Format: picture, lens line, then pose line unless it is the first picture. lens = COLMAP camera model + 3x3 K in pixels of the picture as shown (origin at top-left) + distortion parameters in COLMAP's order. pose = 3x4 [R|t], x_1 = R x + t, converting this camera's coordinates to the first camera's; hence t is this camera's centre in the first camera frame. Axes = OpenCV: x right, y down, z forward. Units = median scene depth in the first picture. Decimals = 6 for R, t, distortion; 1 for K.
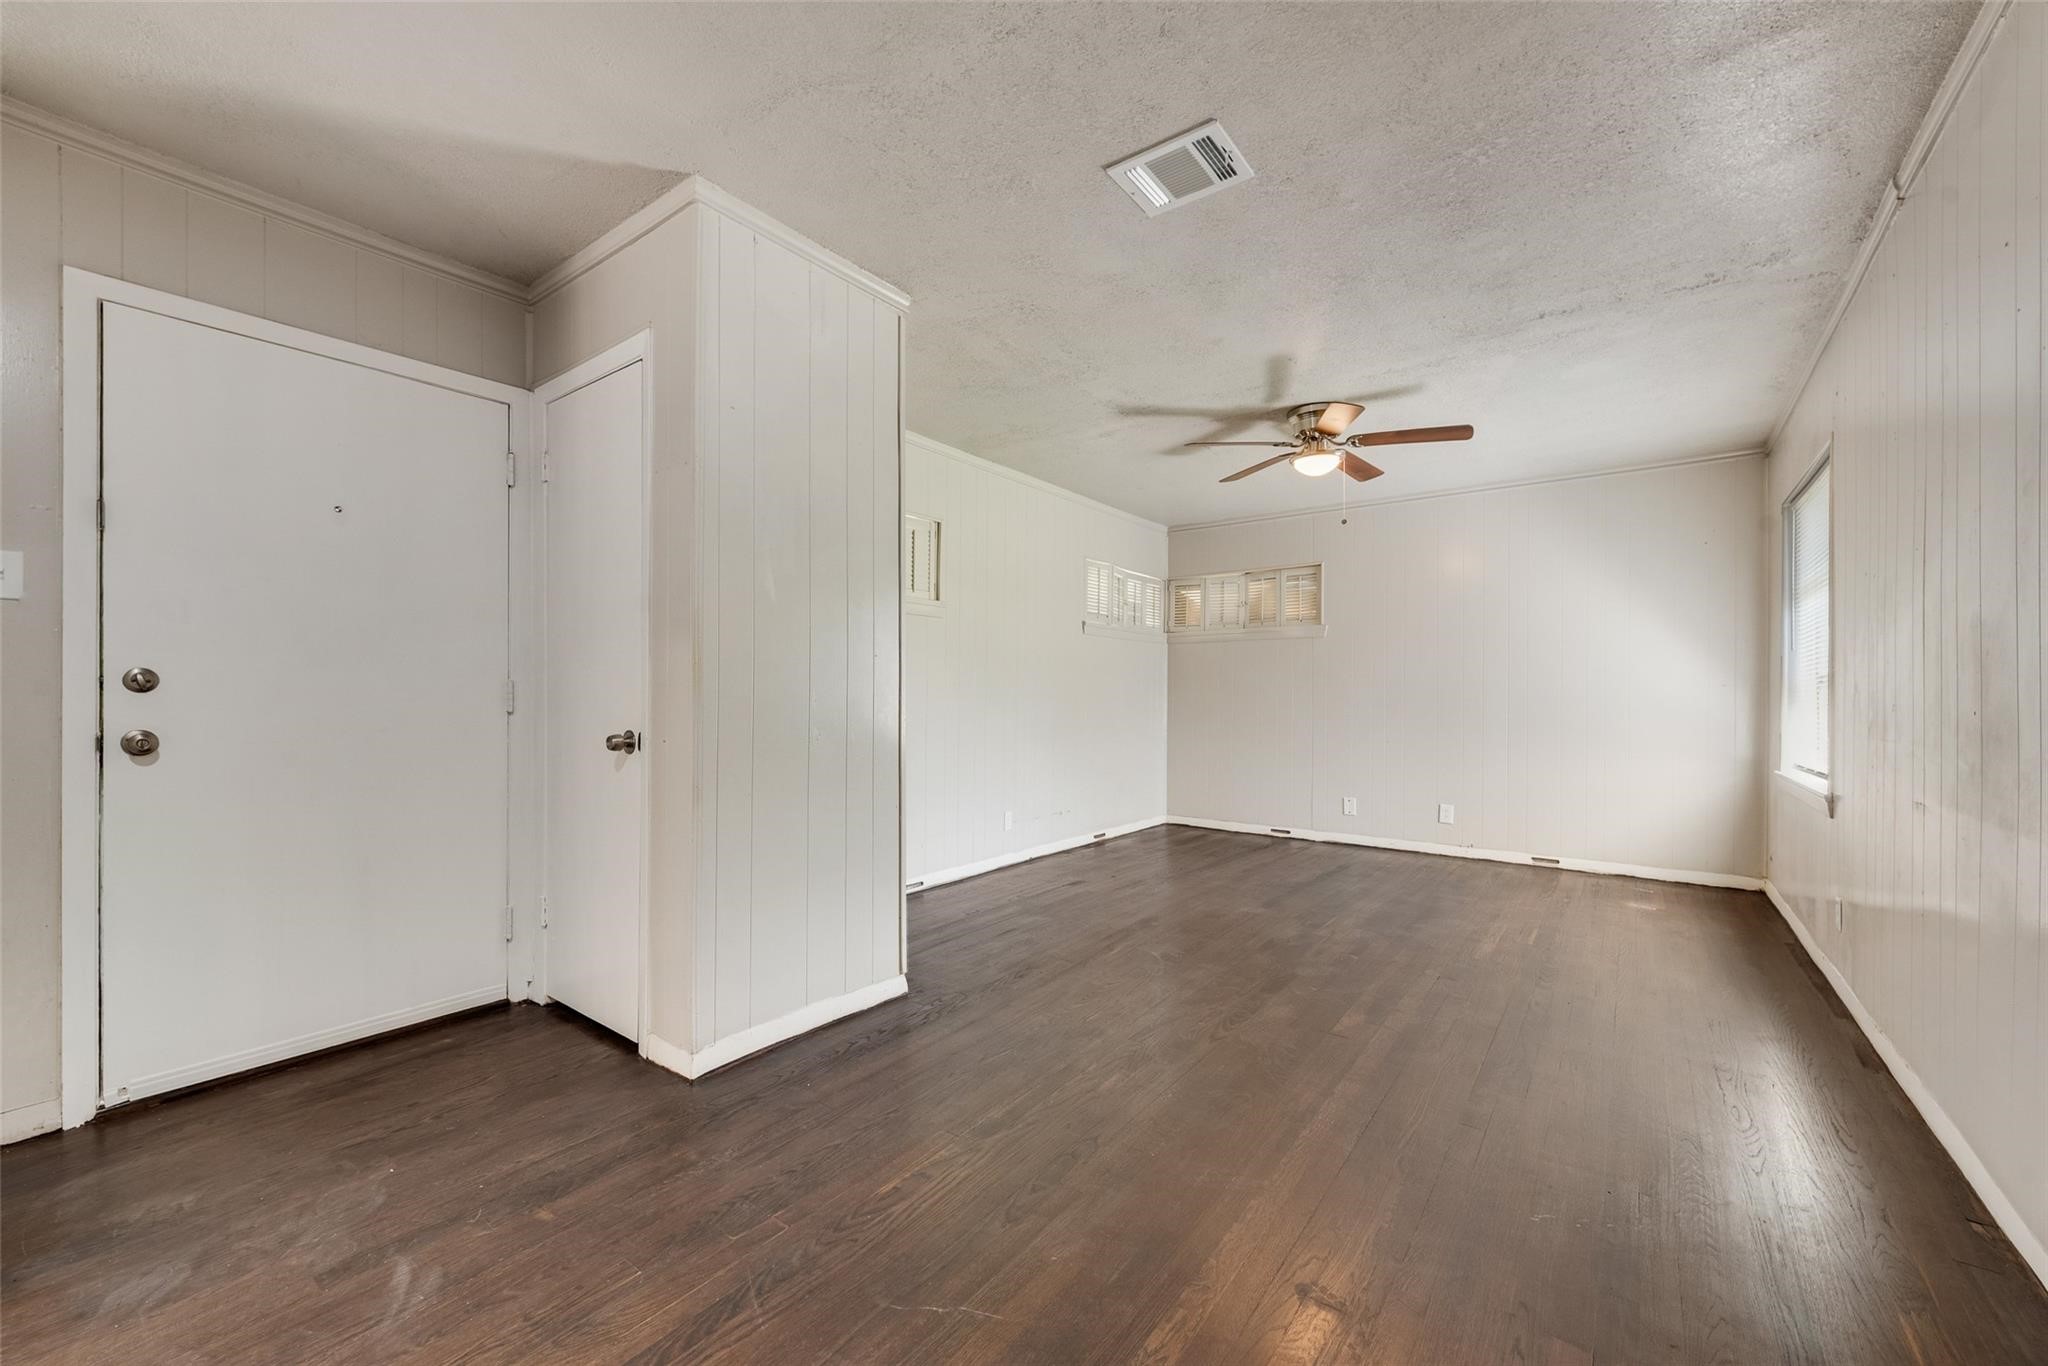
lens RADIAL K [[812.2, 0, 1015.9], [0, 812.2, 683.7], [0, 0, 1]] dist [0.012274, -0.000171]
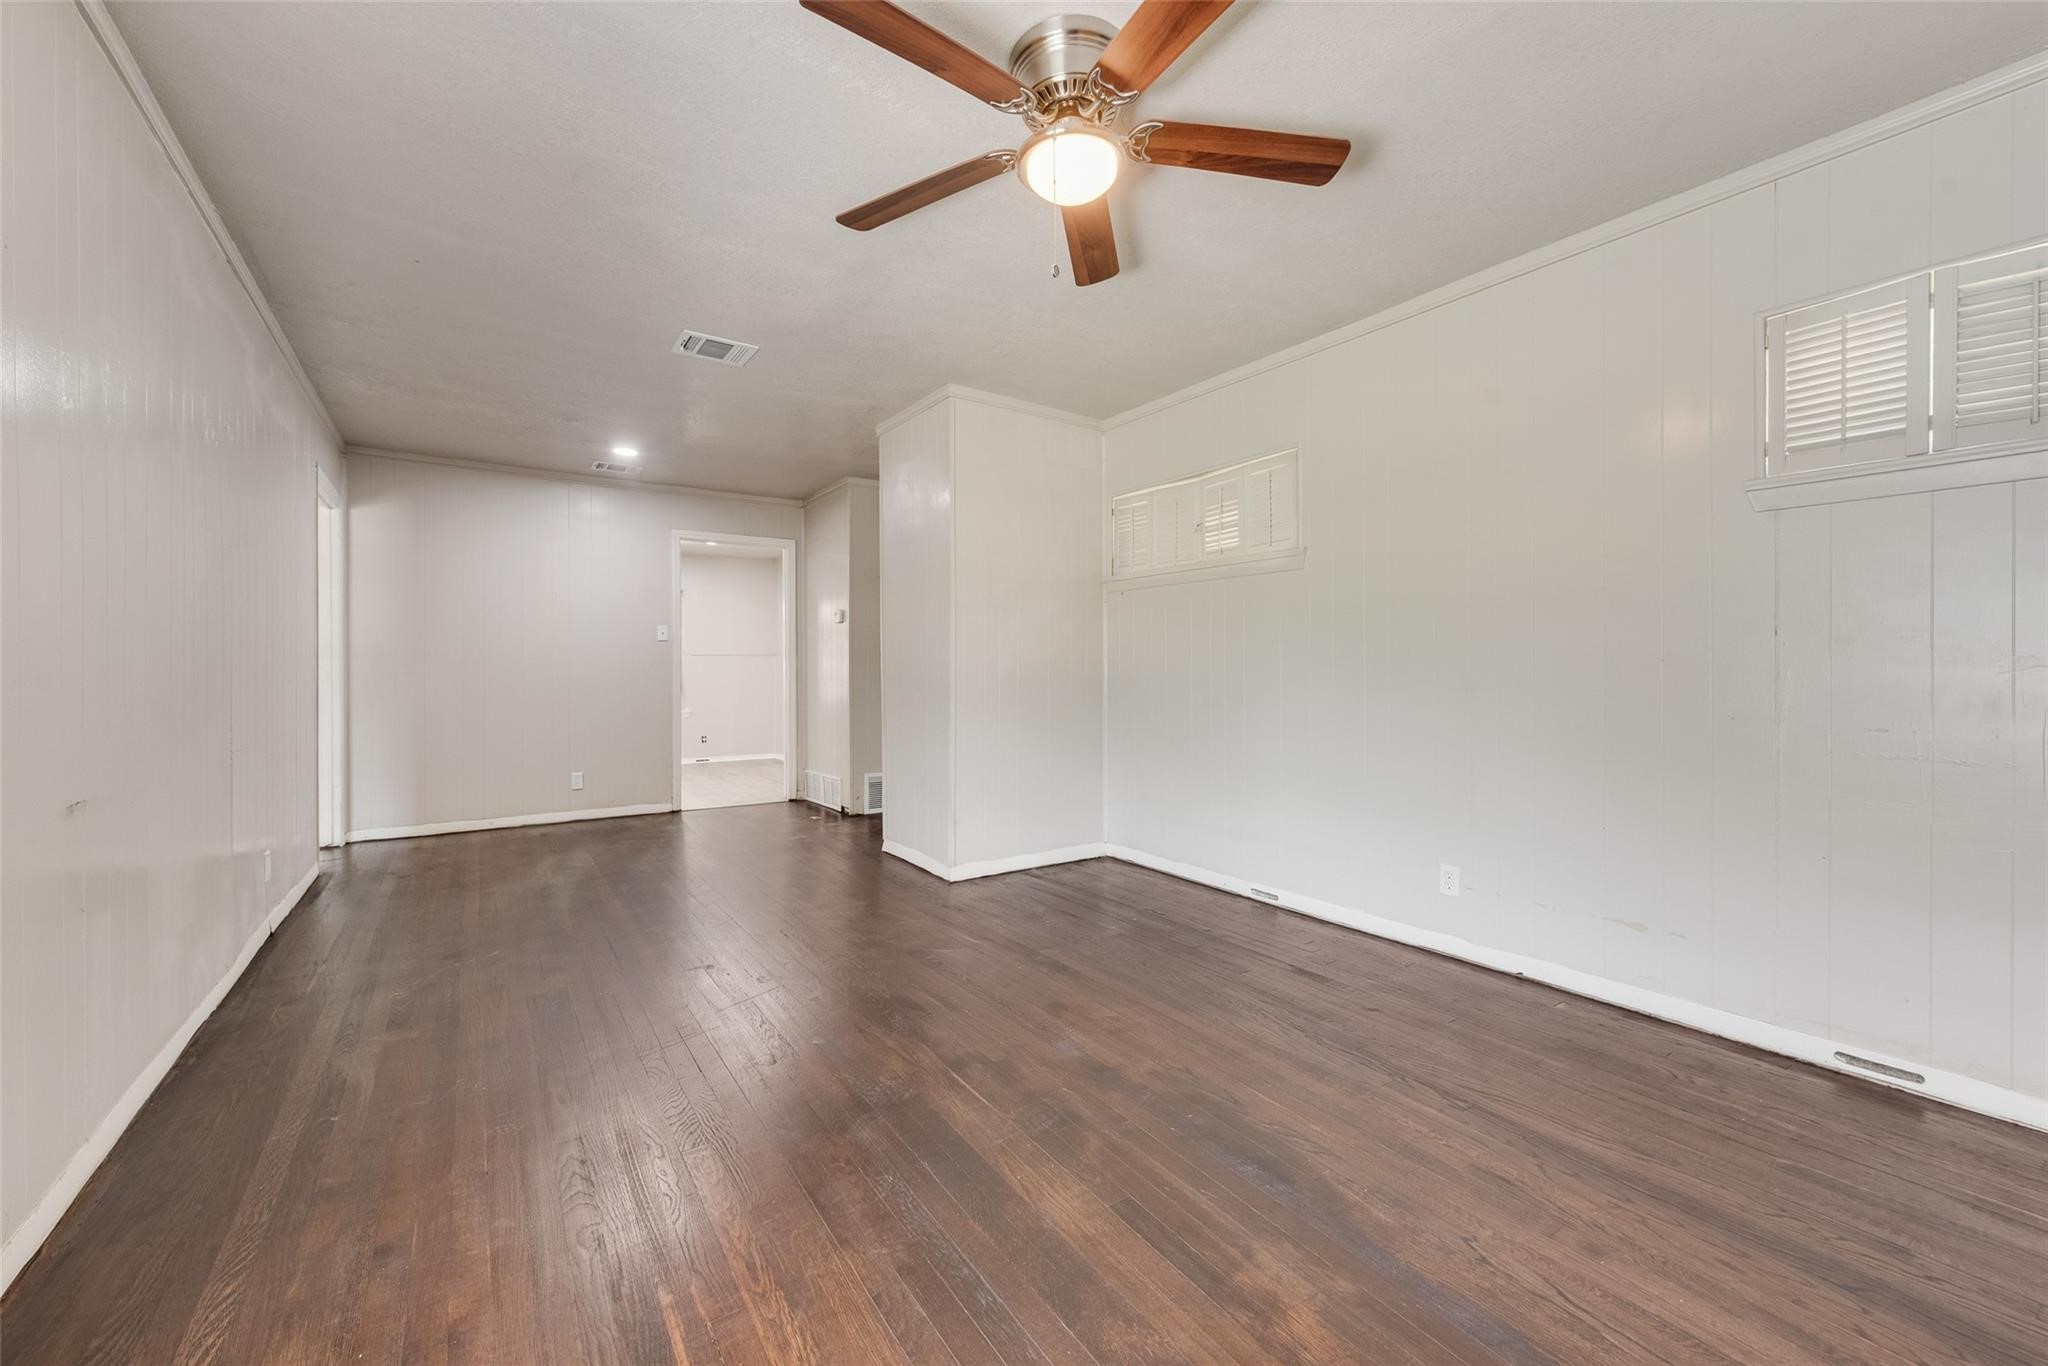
lens RADIAL K [[812.2, 0, 1013.5], [0, 812.2, 678.8], [0, 0, 1]] dist [0.012274, -0.000171]
pose [[-0.312369, 0.000777, -0.949961, 0.818297], [0.000880, 0.999999, 0.000528, 0.030191], [0.949960, -0.000671, -0.312370, 1.119448]]
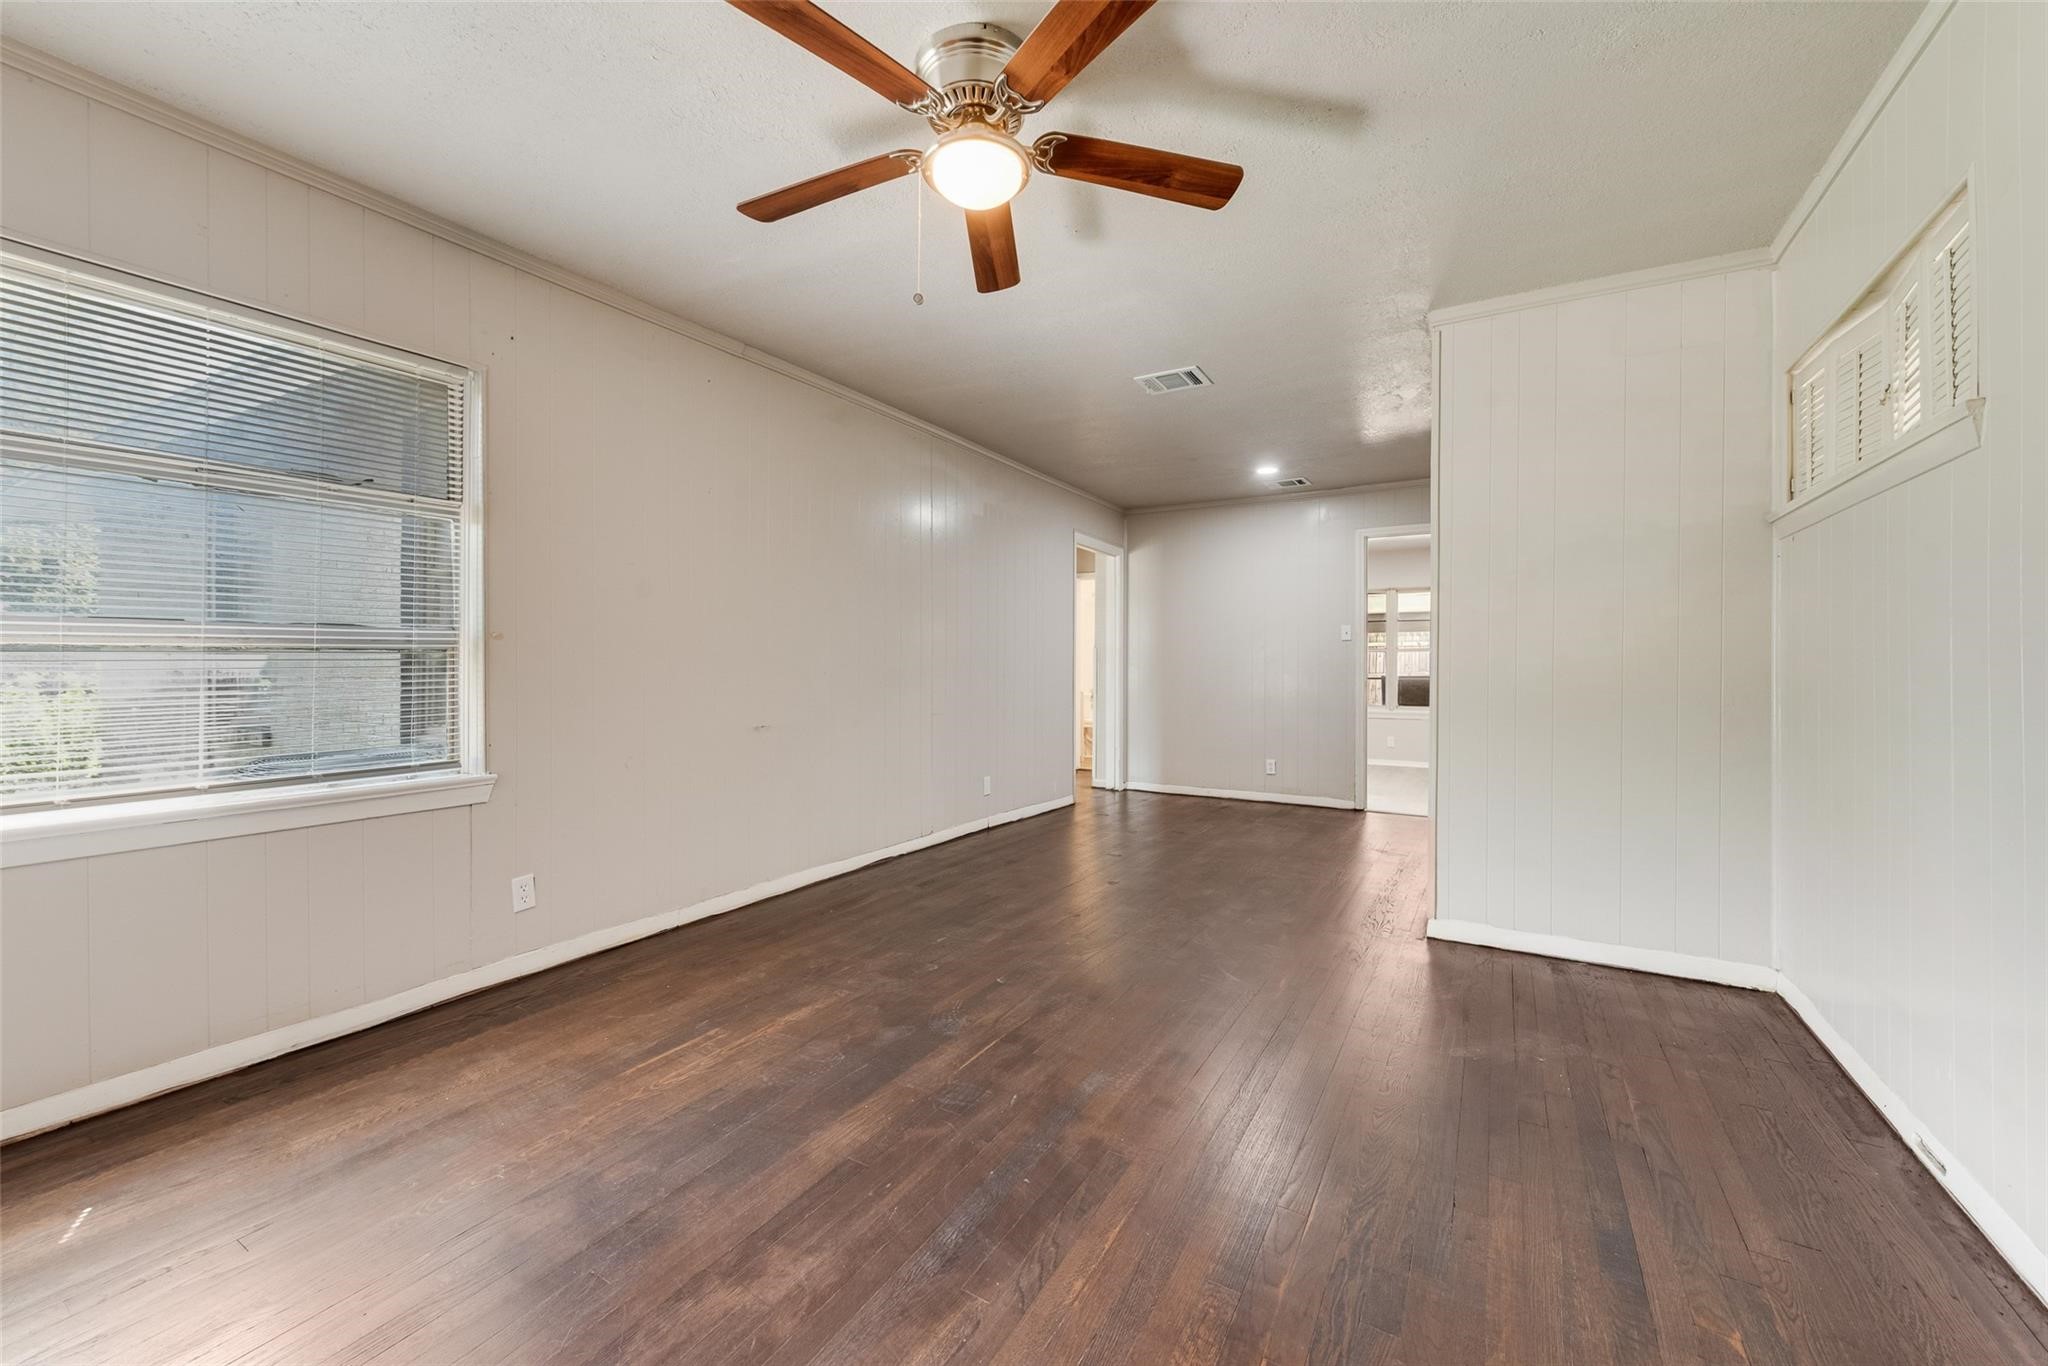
lens RADIAL K [[812.2, 0, 1015.4], [0, 812.2, 669.6], [0, 0, 1]] dist [0.012274, -0.000171]
pose [[-0.994109, -0.013870, -0.107494, 0.400032], [-0.013749, 0.999904, -0.001867, 0.026697], [0.107509, -0.000378, -0.994204, 1.471034]]
